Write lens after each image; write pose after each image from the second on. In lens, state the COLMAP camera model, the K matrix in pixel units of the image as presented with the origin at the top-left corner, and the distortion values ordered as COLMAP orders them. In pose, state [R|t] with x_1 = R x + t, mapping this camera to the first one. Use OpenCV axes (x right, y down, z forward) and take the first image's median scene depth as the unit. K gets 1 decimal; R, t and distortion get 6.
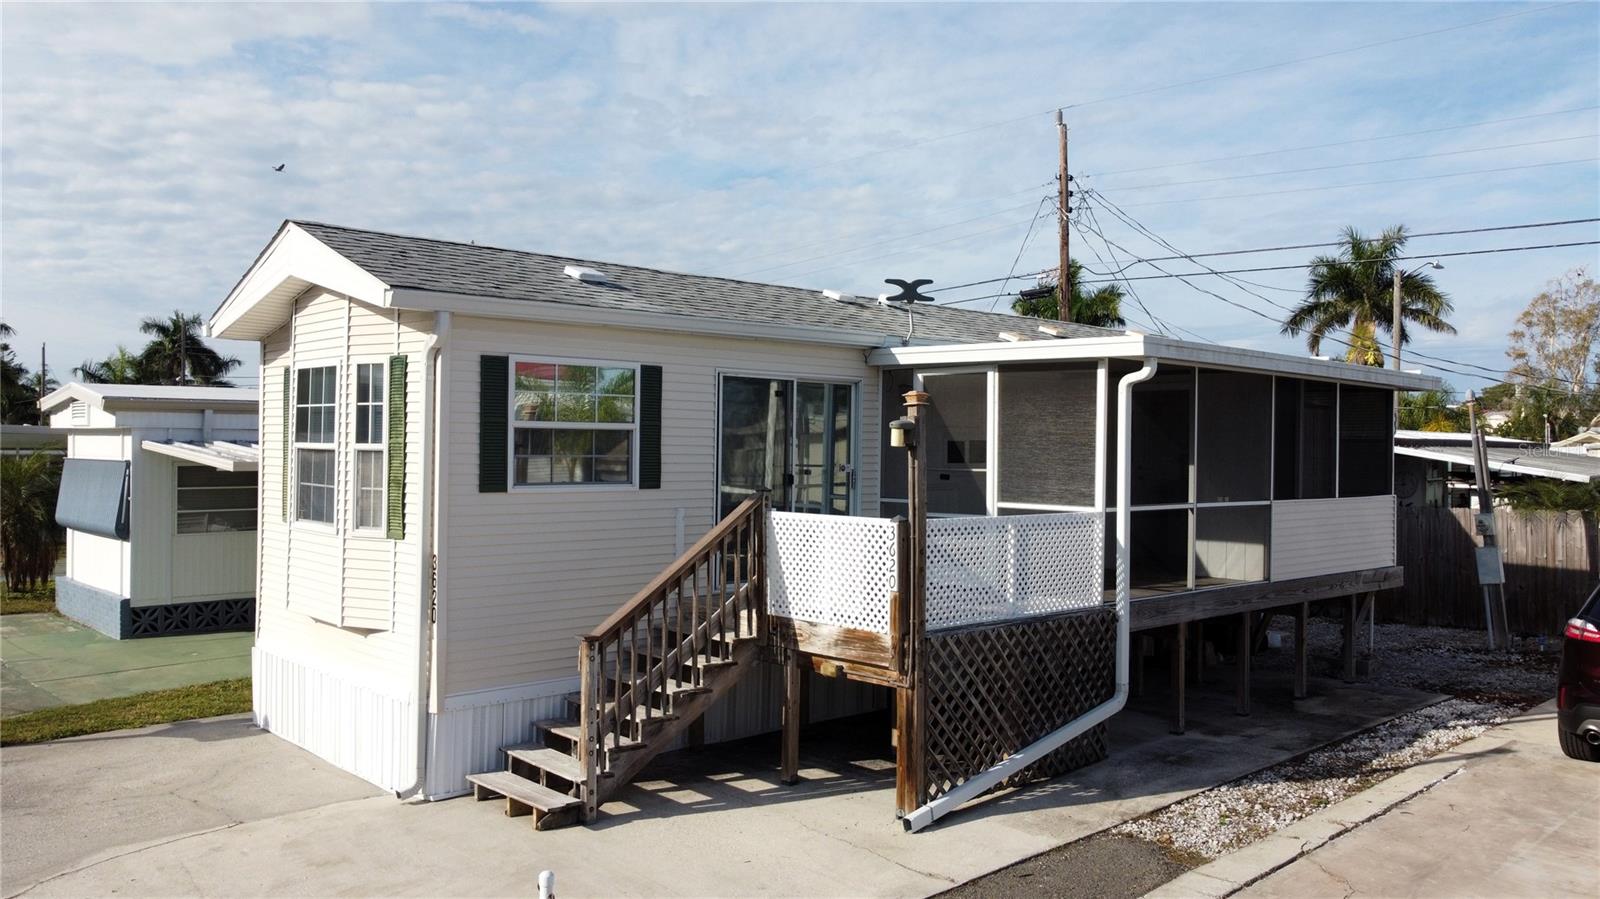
lens RADIAL K [[1196.3, 0, 799.4], [0, 1196.3, 441.5], [0, 0, 1]] dist [-0.013845, -0.002248]
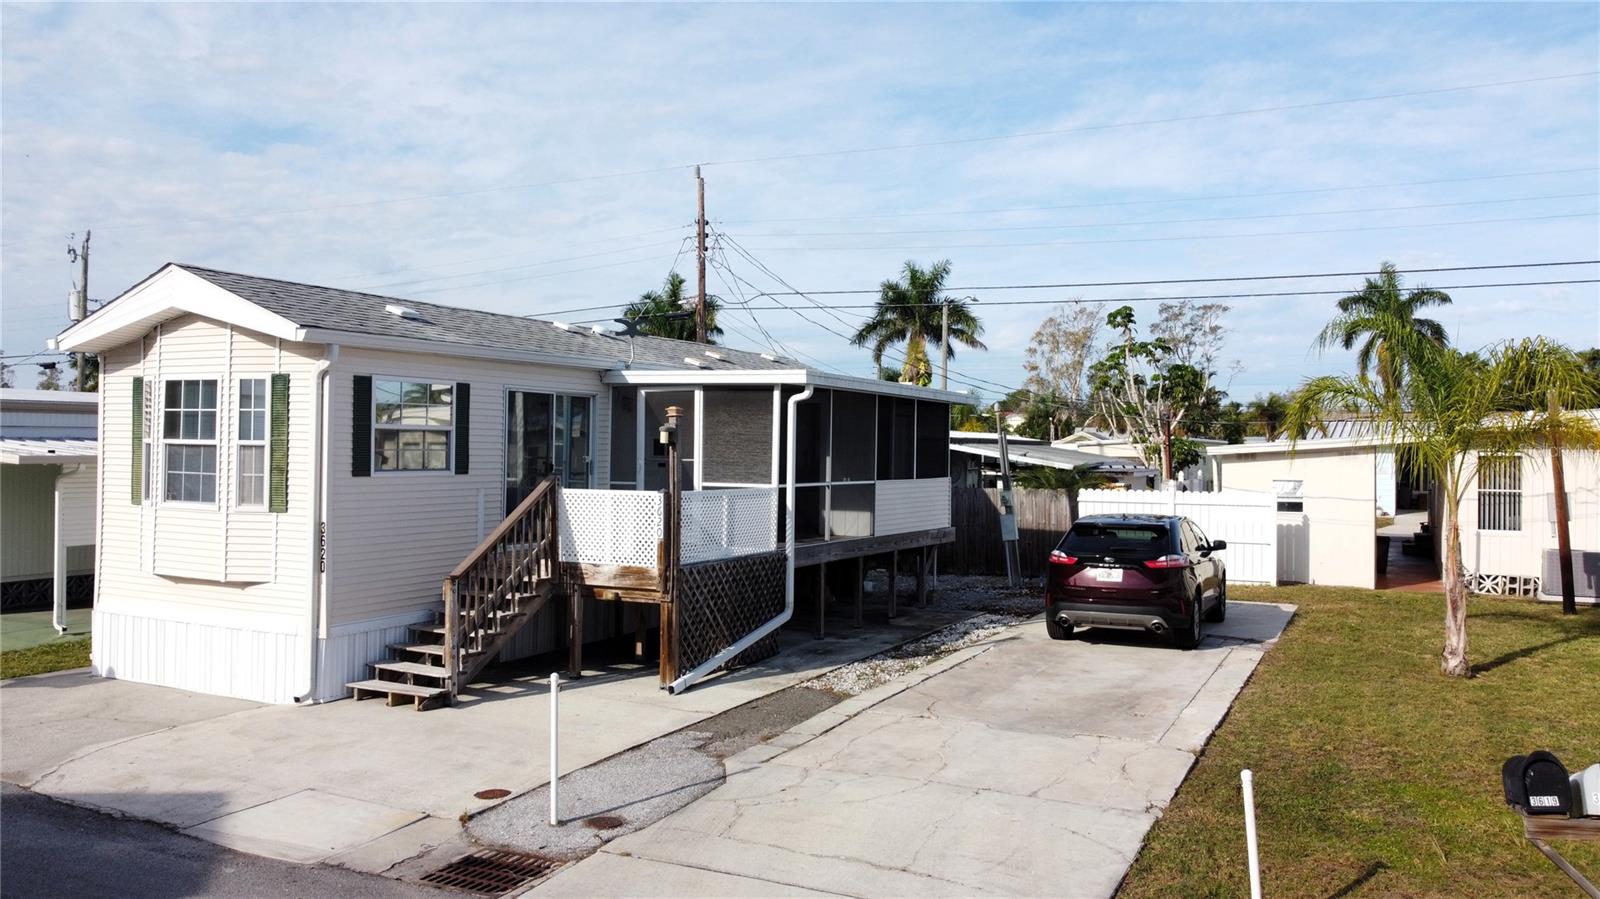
lens RADIAL K [[1196.3, 0, 799.4], [0, 1196.3, 441.5], [0, 0, 1]] dist [-0.013845, -0.002248]
pose [[0.939421, 0.002105, 0.342759, -0.231308], [-0.003241, 0.999991, 0.002743, -0.002217], [-0.342751, -0.003688, 0.939419, -0.407334]]
